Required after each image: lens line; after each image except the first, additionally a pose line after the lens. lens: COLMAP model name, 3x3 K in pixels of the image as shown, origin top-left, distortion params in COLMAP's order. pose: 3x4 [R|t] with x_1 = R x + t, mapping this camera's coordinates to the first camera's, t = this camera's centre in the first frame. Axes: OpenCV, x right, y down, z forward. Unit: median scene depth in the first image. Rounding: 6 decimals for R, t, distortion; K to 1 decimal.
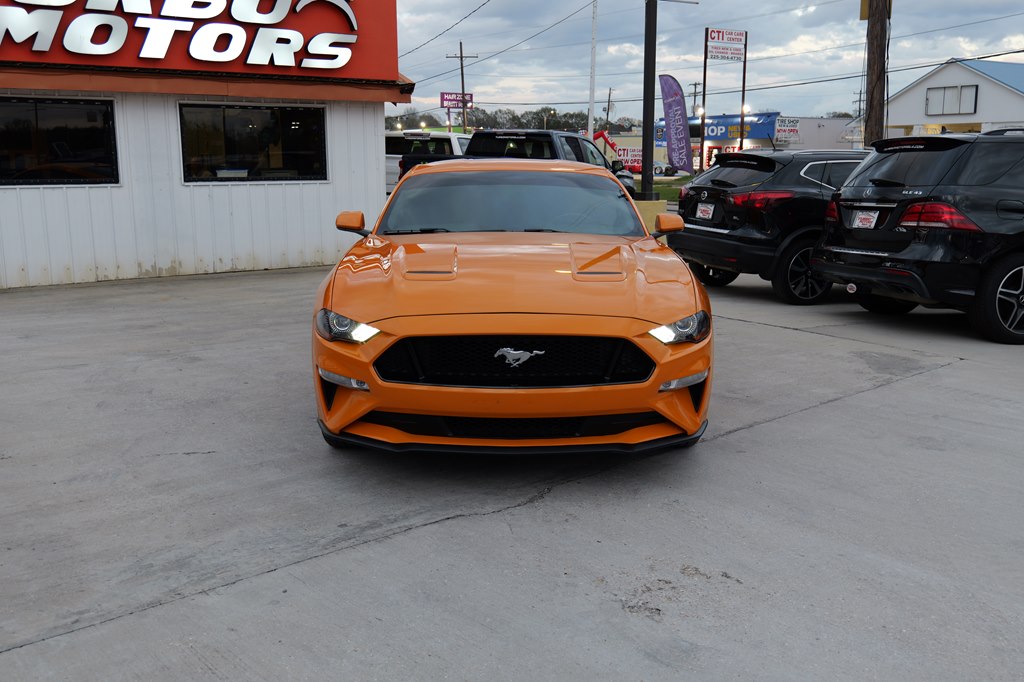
lens RADIAL K [[968.0, 0, 505.2], [0, 968.0, 334.1], [0, 0, 1]] dist [0.017756, 0.000000]
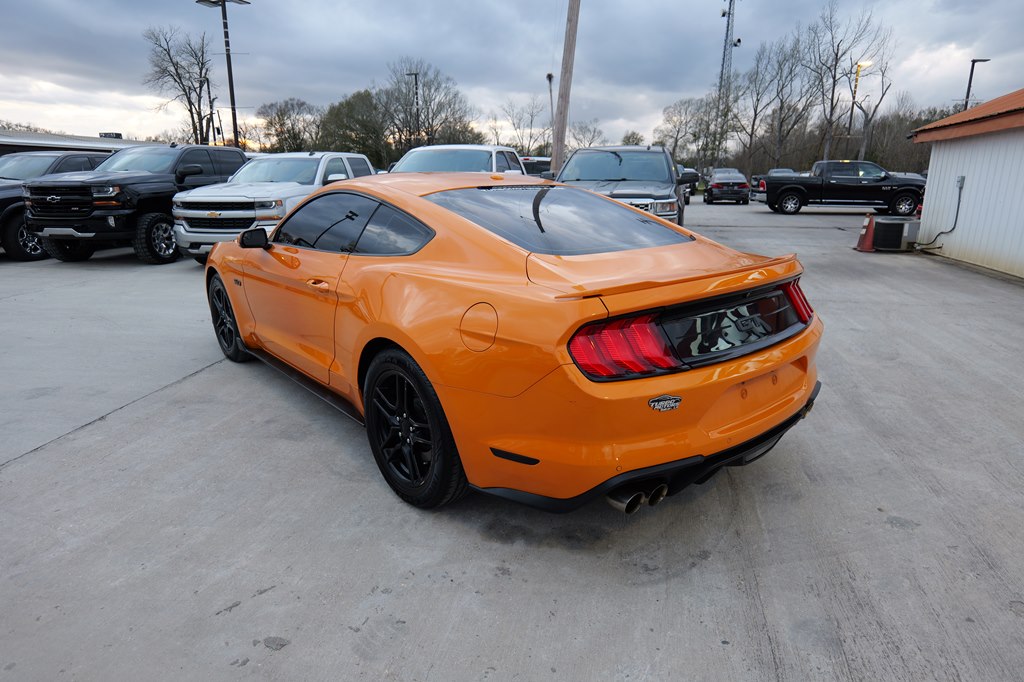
lens RADIAL K [[593.7, 0, 510.8], [0, 593.7, 338.0], [0, 0, 1]] dist [-0.017833, 0.007253]
pose [[-0.768877, 0.165483, -0.617611, 0.193385], [-0.113579, 0.915218, 0.386621, -0.154304], [0.629228, 0.367412, -0.684894, 0.875601]]
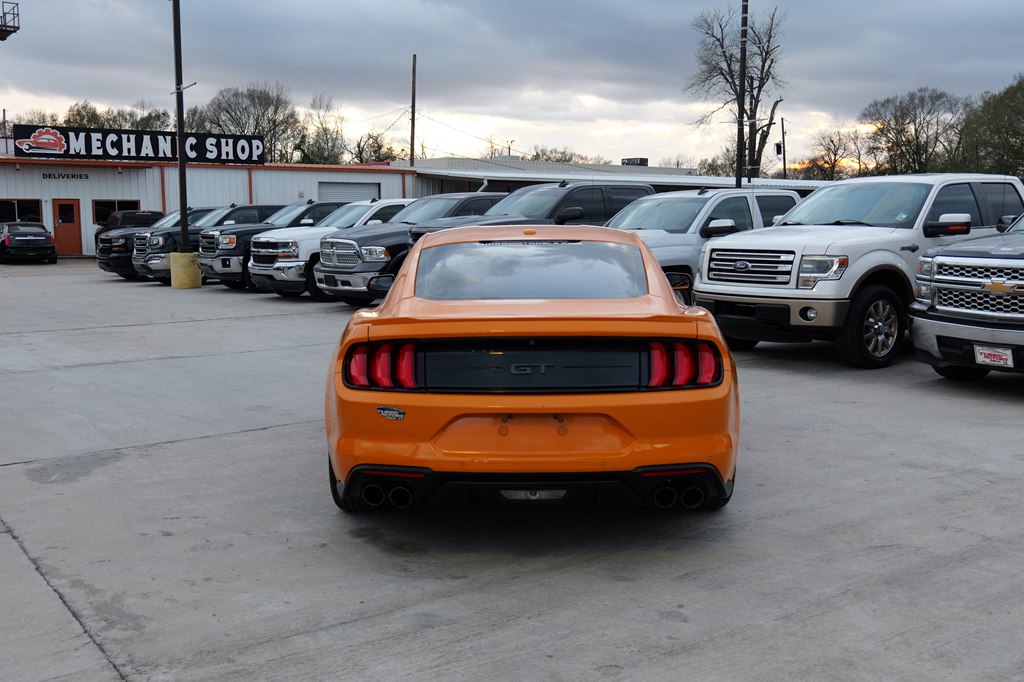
lens RADIAL K [[1031.1, 0, 514.4], [0, 1031.1, 336.1], [0, 0, 1]] dist [0.006076, 0.000000]
pose [[-0.999862, -0.000750, 0.016566, 0.001736], [0.004008, 0.958420, 0.285333, -0.208865], [-0.016091, 0.285361, -0.958285, 1.145120]]
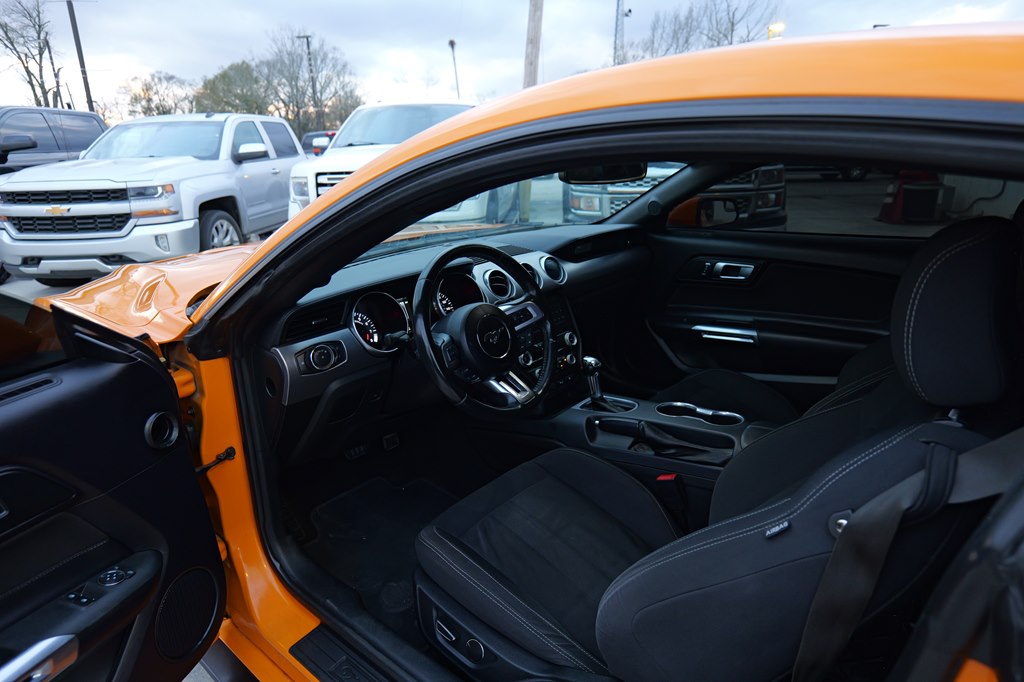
lens RADIAL K [[593.7, 0, 519.3], [0, 593.7, 347.4], [0, 0, 1]] dist [-0.017833, 0.007253]
pose [[-0.644406, 0.251848, -0.722020, 0.116678], [-0.113739, 0.902137, 0.416187, -0.098829], [0.756177, 0.350316, -0.552698, 0.619893]]
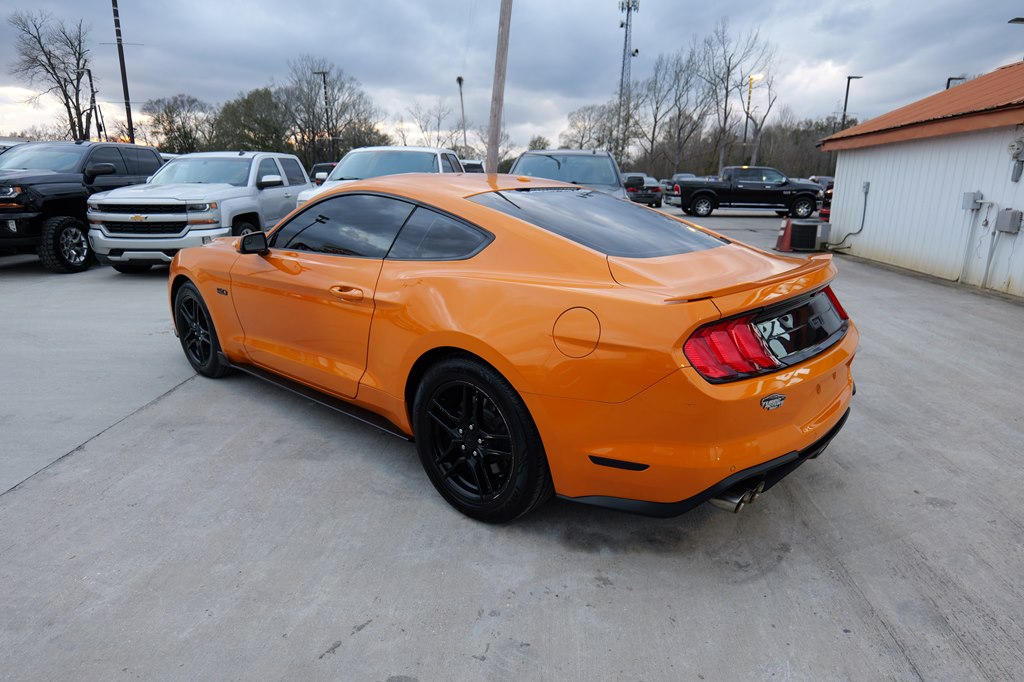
lens RADIAL K [[593.7, 0, 509.8], [0, 593.7, 339.7], [0, 0, 1]] dist [-0.017833, 0.007253]
pose [[-0.666232, 0.186134, -0.722142, 0.231114], [-0.139583, 0.920112, 0.365938, -0.145428], [0.732565, 0.344598, -0.587027, 0.831383]]
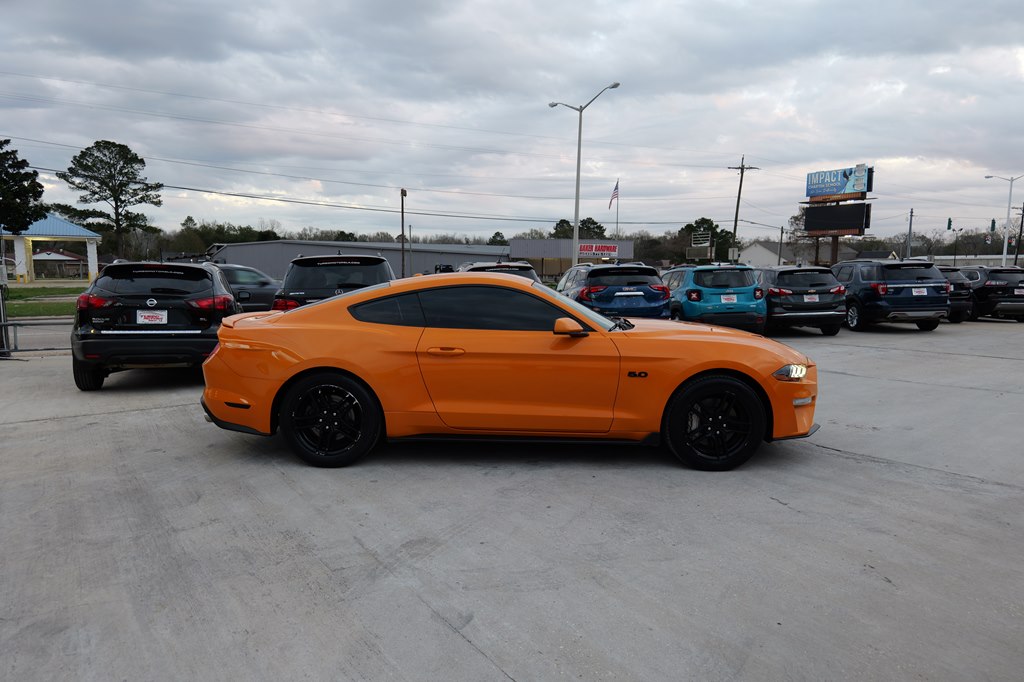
lens RADIAL K [[653.9, 0, 511.6], [0, 653.9, 340.4], [0, 0, 1]] dist [0.006424, -0.002707]
pose [[0.003781, -0.109686, 0.993959, -0.504553], [0.173233, 0.979010, 0.107378, -0.105074], [-0.984874, 0.171781, 0.022703, 0.564781]]
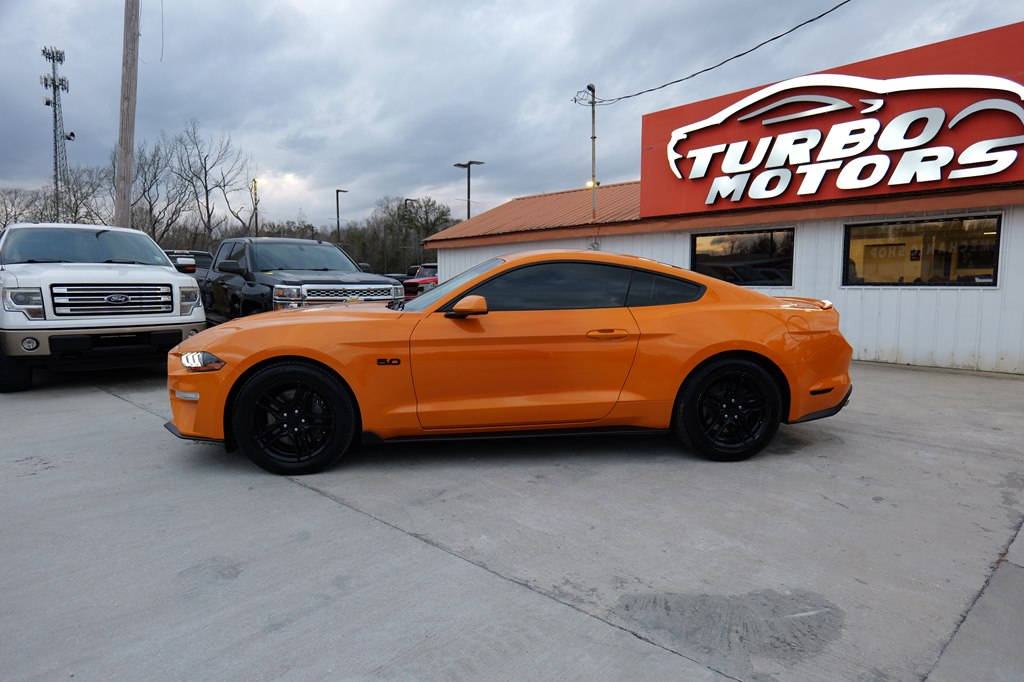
lens RADIAL K [[593.7, 0, 509.7], [0, 593.7, 339.4], [0, 0, 1]] dist [-0.017833, 0.007253]
pose [[0.102365, 0.094645, -0.990234, 0.421788], [-0.179532, 0.980874, 0.075192, -0.071531], [0.978412, 0.170082, 0.117399, 0.523359]]
